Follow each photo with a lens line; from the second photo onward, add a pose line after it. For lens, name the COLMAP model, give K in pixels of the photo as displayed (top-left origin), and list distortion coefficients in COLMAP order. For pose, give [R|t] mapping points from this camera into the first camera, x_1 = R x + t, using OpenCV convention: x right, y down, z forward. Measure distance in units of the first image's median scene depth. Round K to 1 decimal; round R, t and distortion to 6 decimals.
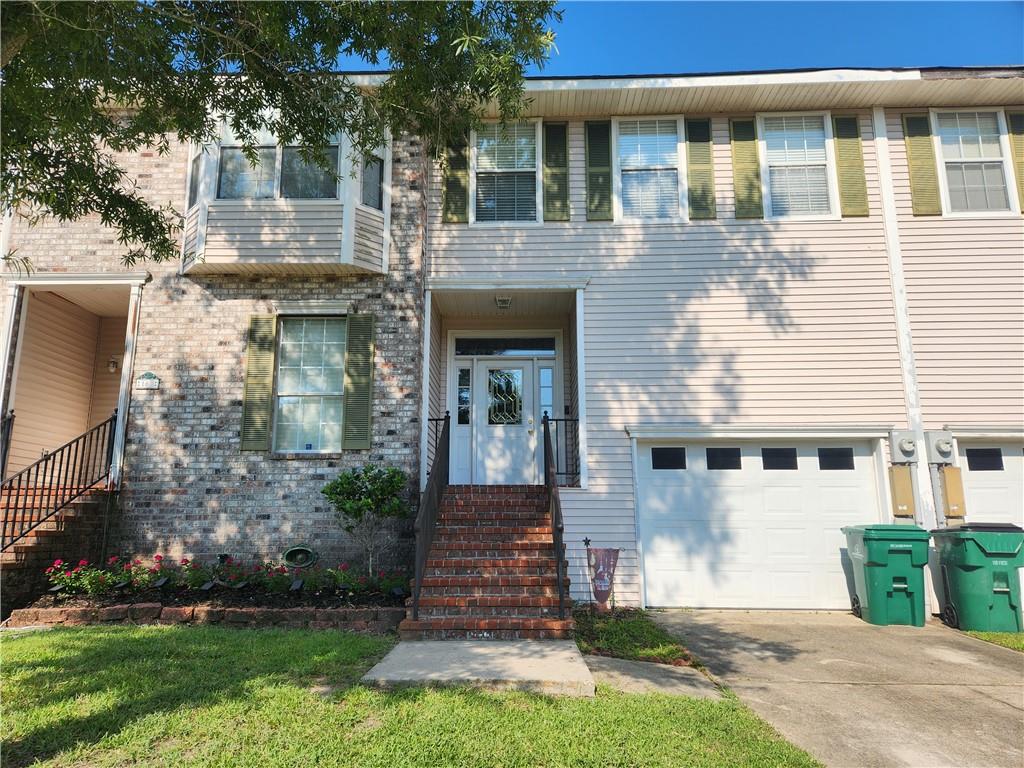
lens RADIAL K [[694.7, 0, 508.3], [0, 694.7, 391.8], [0, 0, 1]] dist [0.034267, -0.017763]
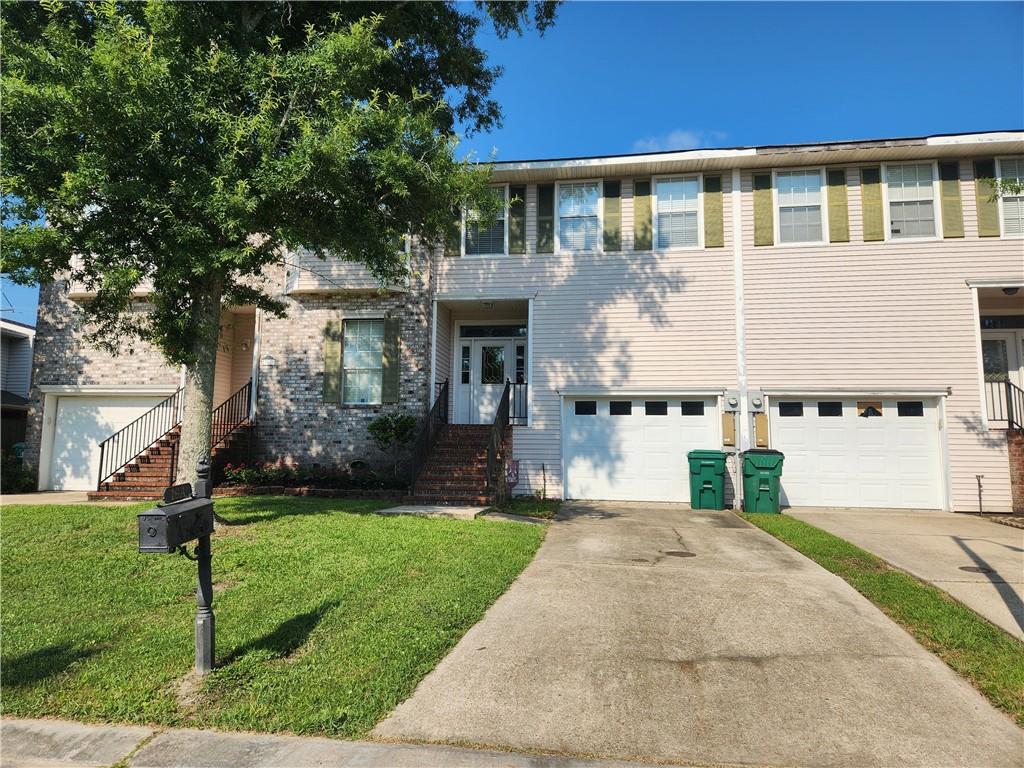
lens RADIAL K [[694.7, 0, 512.9], [0, 694.7, 379.7], [0, 0, 1]] dist [0.034267, -0.017763]
pose [[0.993515, -0.000723, -0.113701, 0.246633], [0.009829, 0.996782, 0.079551, -0.094615], [0.113277, -0.080153, 0.990325, -0.570773]]
